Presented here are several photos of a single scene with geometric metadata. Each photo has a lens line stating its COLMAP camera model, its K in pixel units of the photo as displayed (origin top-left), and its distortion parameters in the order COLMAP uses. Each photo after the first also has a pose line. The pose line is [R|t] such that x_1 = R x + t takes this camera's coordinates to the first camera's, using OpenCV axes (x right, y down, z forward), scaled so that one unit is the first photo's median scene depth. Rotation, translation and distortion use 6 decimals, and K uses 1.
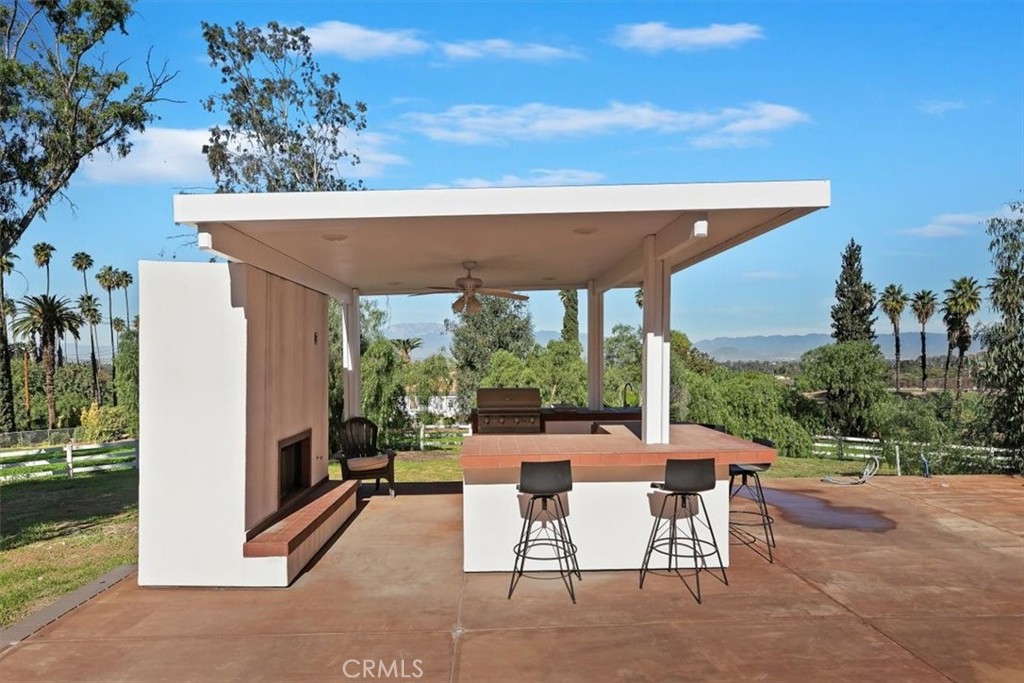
lens RADIAL K [[622.6, 0, 502.3], [0, 622.6, 386.7], [0, 0, 1]] dist [0.006559, 0.001781]
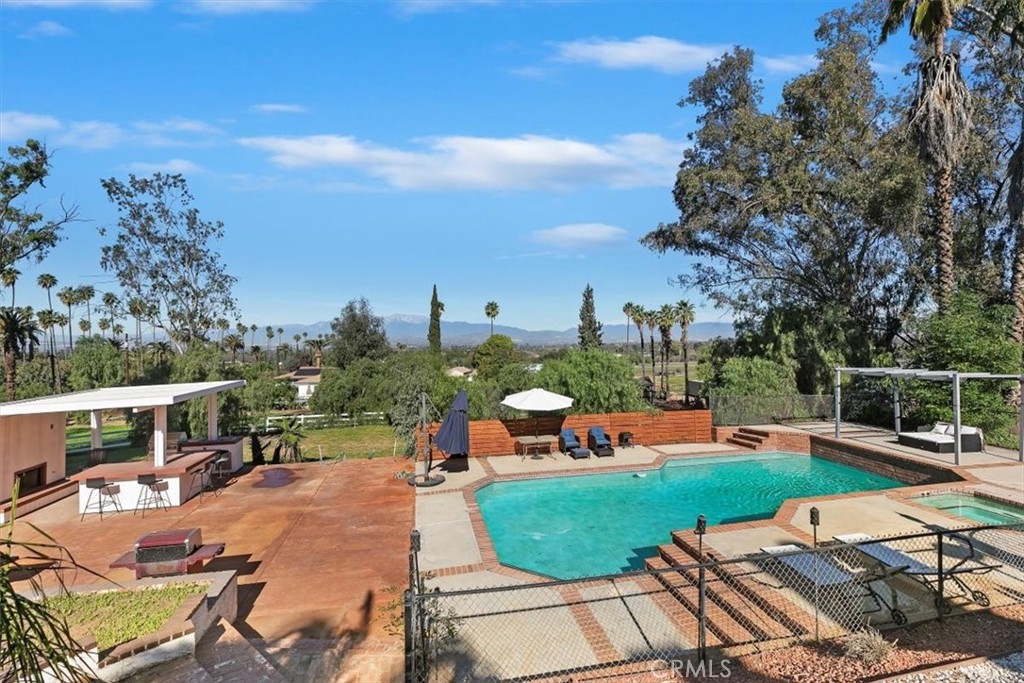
lens RADIAL K [[465.1, 0, 514.1], [0, 465.1, 340.6], [0, 0, 1]] dist [0.007175, -0.000380]
pose [[0.984473, -0.007816, 0.175364, 0.155628], [0.015694, 0.998927, -0.043582, -0.039499], [-0.174835, 0.045657, 0.983539, -0.158073]]
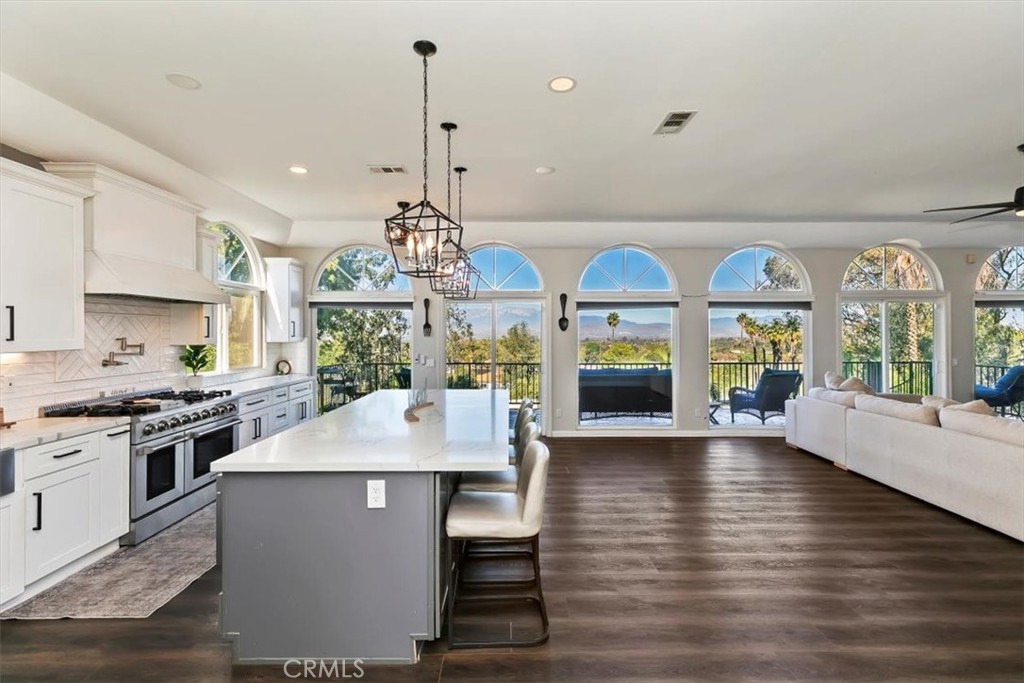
lens RADIAL K [[465.1, 0, 509.7], [0, 465.1, 334.6], [0, 0, 1]] dist [0.007175, -0.000380]
pose [[0.998160, 0.001669, -0.060611, 0.042536], [-0.003940, 0.999294, -0.037364, -0.097341], [0.060506, 0.037534, 0.997462, -0.507010]]
